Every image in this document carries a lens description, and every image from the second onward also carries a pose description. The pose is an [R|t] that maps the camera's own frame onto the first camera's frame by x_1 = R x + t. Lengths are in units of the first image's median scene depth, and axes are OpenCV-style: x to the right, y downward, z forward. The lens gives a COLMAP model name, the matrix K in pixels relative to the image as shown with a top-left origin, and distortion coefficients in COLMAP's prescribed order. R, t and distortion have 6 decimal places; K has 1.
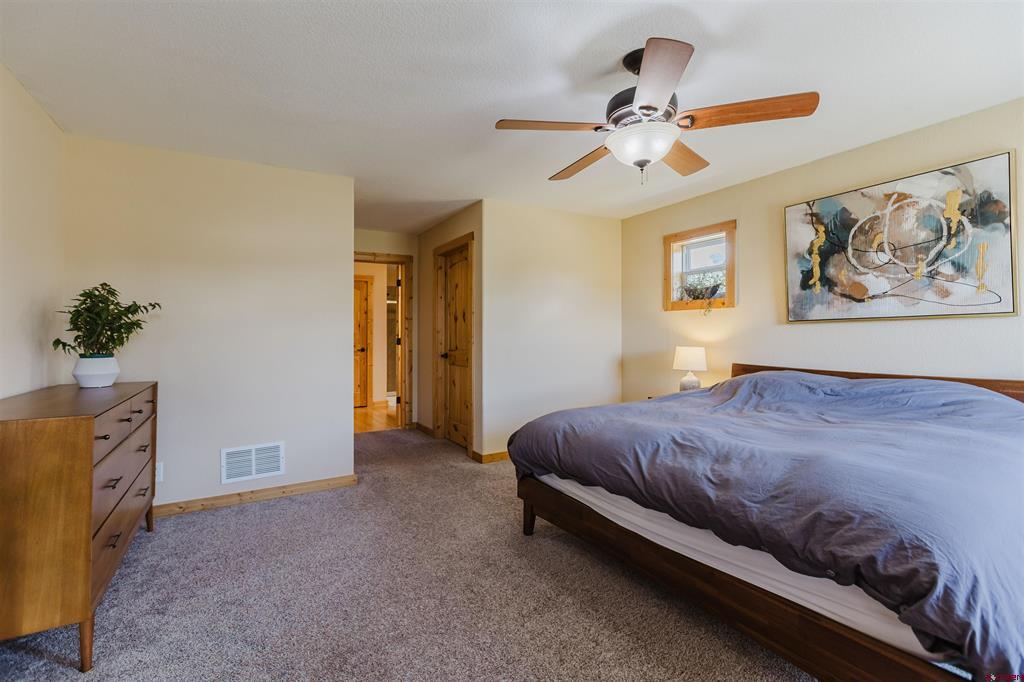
lens RADIAL K [[460.0, 0, 503.0], [0, 460.0, 337.2], [0, 0, 1]] dist [0.005158, -0.001628]
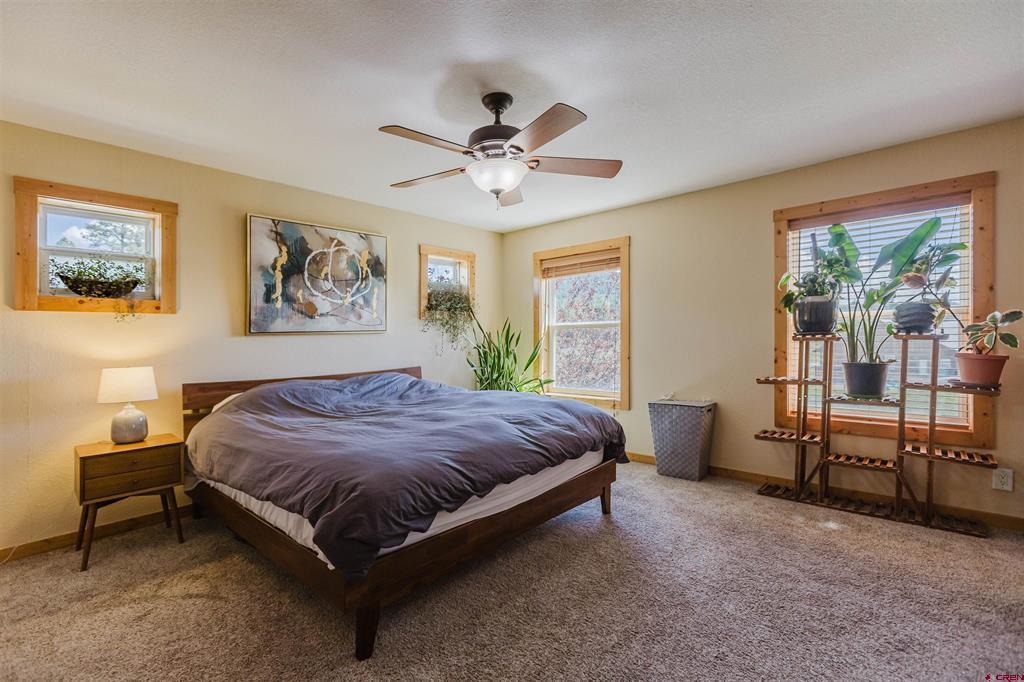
lens RADIAL K [[460.0, 0, 502.2], [0, 460.0, 355.4], [0, 0, 1]] dist [0.005158, -0.001628]
pose [[-0.297417, -0.021613, 0.954503, -0.539632], [0.030030, 0.999037, 0.031979, -0.002424], [-0.954275, 0.038175, -0.296482, 0.889124]]
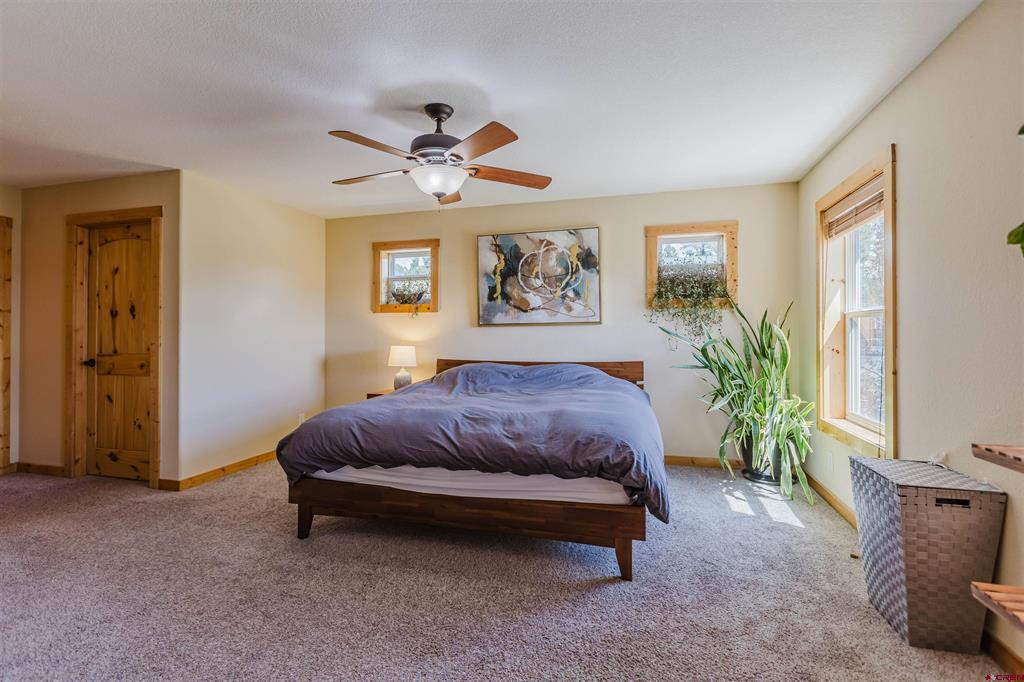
lens RADIAL K [[487.5, 0, 503.2], [0, 487.5, 342.0], [0, 0, 1]] dist [0.002009, -0.001756]
pose [[0.721330, -0.007715, 0.692548, -0.319146], [0.002456, 0.999960, 0.008582, 0.002700], [-0.692587, -0.004490, 0.721321, -0.039326]]
